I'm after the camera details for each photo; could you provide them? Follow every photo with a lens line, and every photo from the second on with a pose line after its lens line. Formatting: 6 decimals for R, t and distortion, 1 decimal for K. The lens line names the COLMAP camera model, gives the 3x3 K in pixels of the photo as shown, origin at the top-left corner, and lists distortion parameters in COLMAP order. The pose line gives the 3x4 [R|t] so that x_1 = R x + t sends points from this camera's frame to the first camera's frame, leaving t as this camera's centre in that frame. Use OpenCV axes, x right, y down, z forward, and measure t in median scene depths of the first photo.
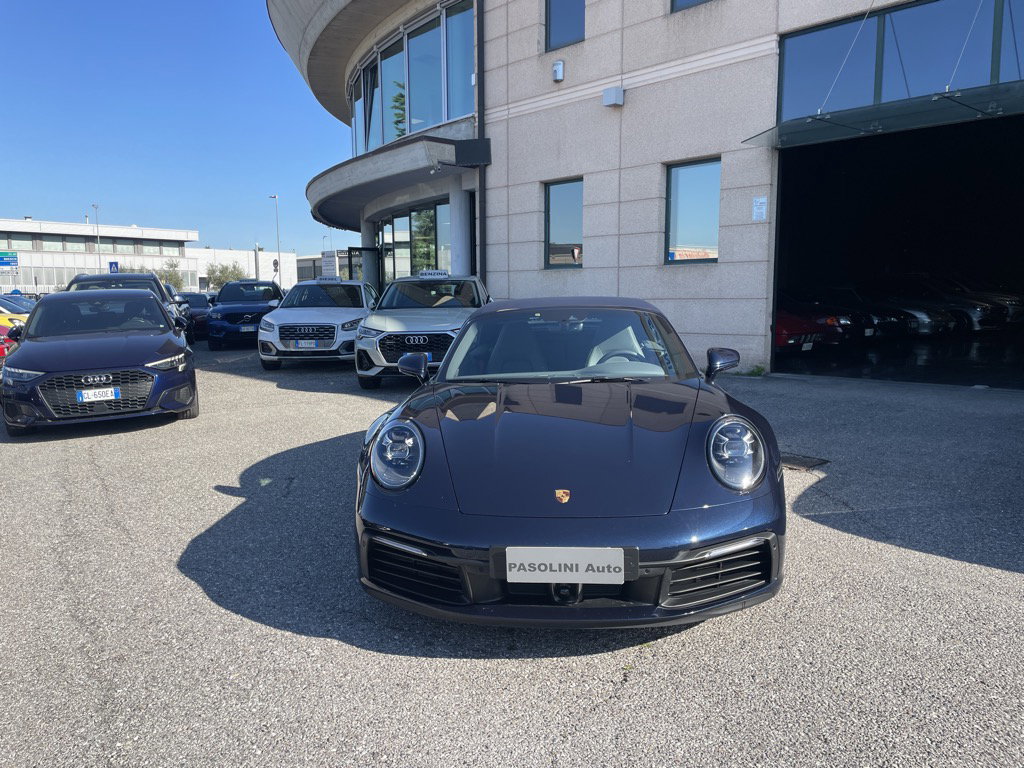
lens RADIAL K [[766.6, 0, 511.7], [0, 766.6, 396.6], [0, 0, 1]] dist [0.046475, -0.079108]
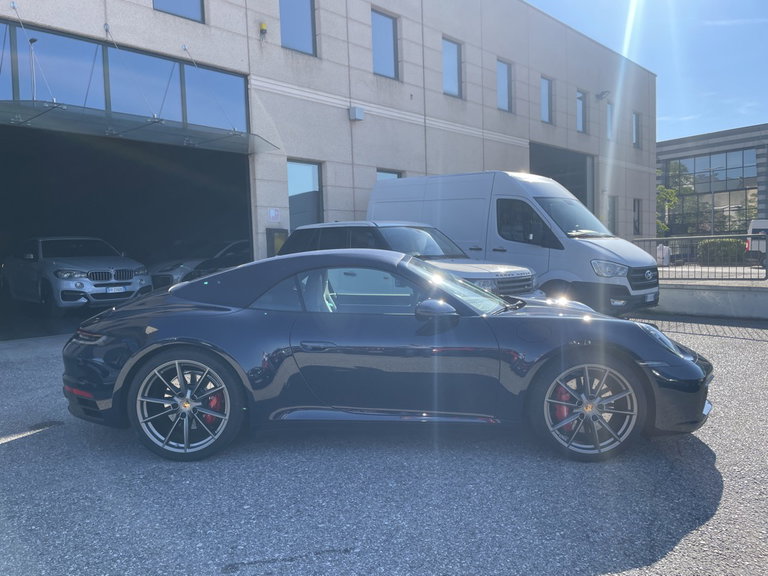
lens RADIAL K [[575.0, 0, 388.1], [0, 575.0, 285.7], [0, 0, 1]] dist [0.062126, -0.089769]
pose [[-0.048993, -0.040890, 0.997962, -0.371397], [0.159450, 0.986027, 0.048229, -0.051062], [-0.985989, 0.161488, -0.041789, 0.458769]]
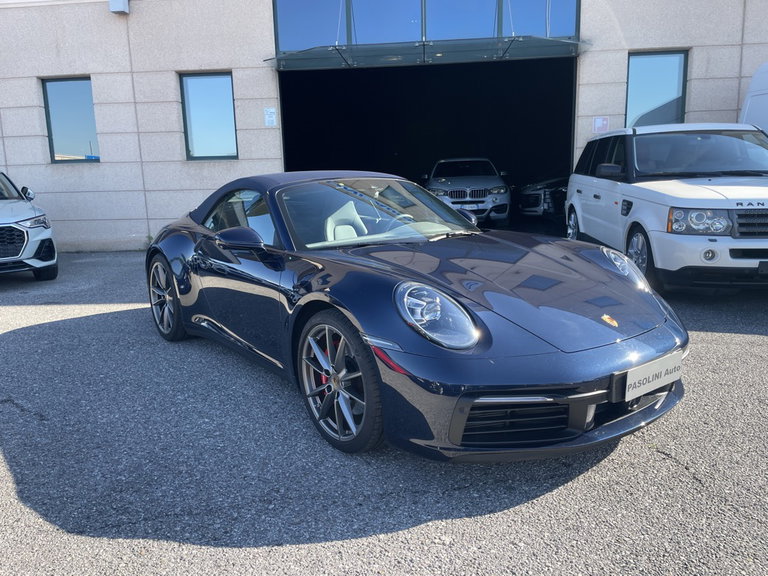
lens RADIAL K [[585.9, 0, 384.0], [0, 585.9, 288.0], [0, 0, 1]] dist [0.066659, -0.091377]
pose [[0.746942, -0.121243, 0.653742, -0.201842], [0.106620, 0.992351, 0.062222, -0.003775], [-0.656285, 0.023226, 0.754155, 0.142385]]
